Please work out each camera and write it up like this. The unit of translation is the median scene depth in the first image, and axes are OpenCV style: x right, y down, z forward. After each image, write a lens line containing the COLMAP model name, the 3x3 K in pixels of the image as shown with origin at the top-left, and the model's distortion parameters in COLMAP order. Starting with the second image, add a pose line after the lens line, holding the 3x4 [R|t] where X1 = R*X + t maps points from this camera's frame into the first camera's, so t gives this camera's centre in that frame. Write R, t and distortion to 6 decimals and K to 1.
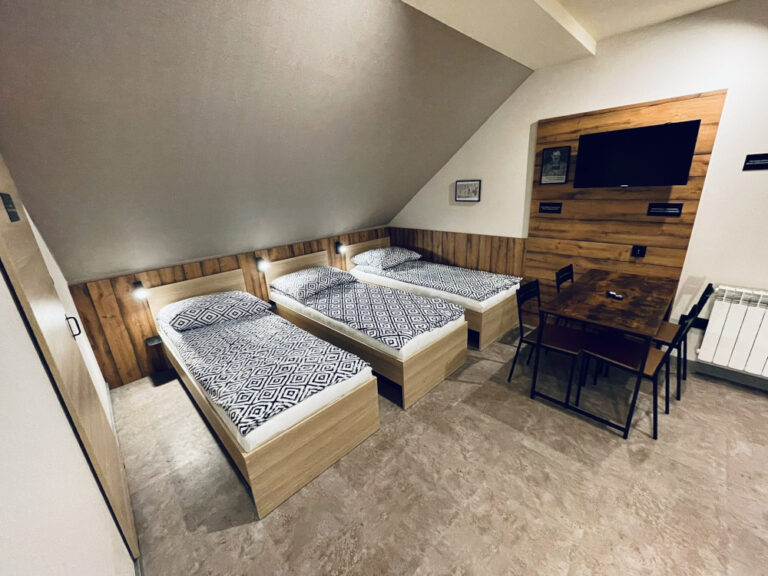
lens RADIAL K [[311.0, 0, 384.8], [0, 311.0, 288.5], [0, 0, 1]] dist [-0.005975, 0.000488]
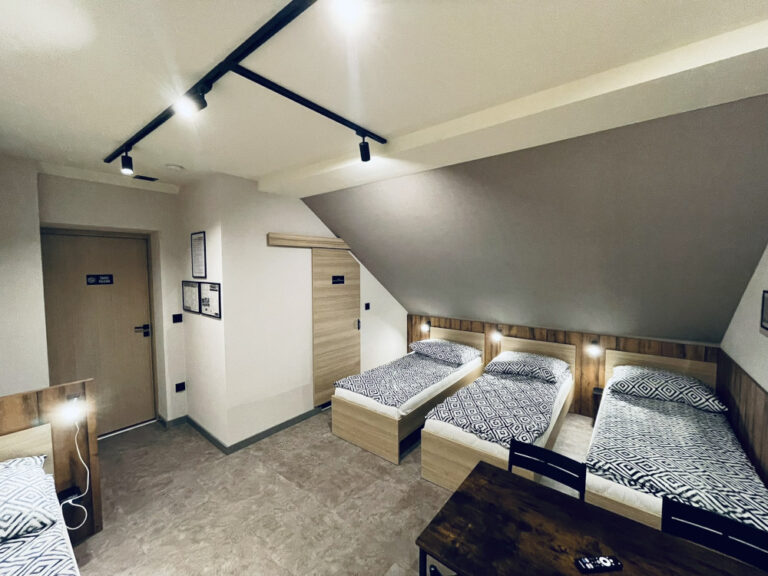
lens RADIAL K [[311.0, 0, 381.9], [0, 311.0, 285.7], [0, 0, 1]] dist [-0.005975, 0.000488]
pose [[0.122011, 0.108703, -0.986558, 1.224907], [-0.319419, 0.945405, 0.064665, -0.328210], [0.939726, 0.307236, 0.150071, 0.550797]]
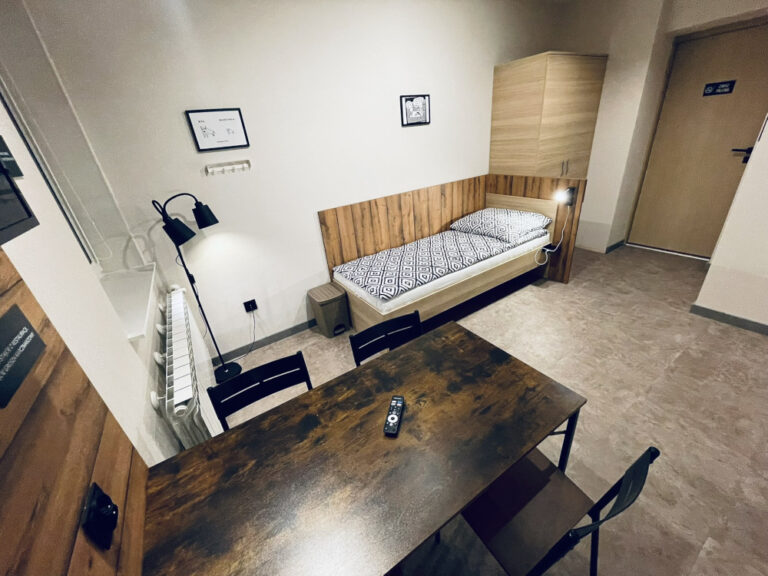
lens RADIAL K [[311.0, 0, 384.2], [0, 311.0, 287.7], [0, 0, 1]] dist [-0.005975, 0.000488]
pose [[-0.966866, 0.049259, 0.250485, 0.697553], [0.212531, 0.698890, 0.682923, -0.465298], [-0.141421, 0.713531, -0.686202, 1.304198]]
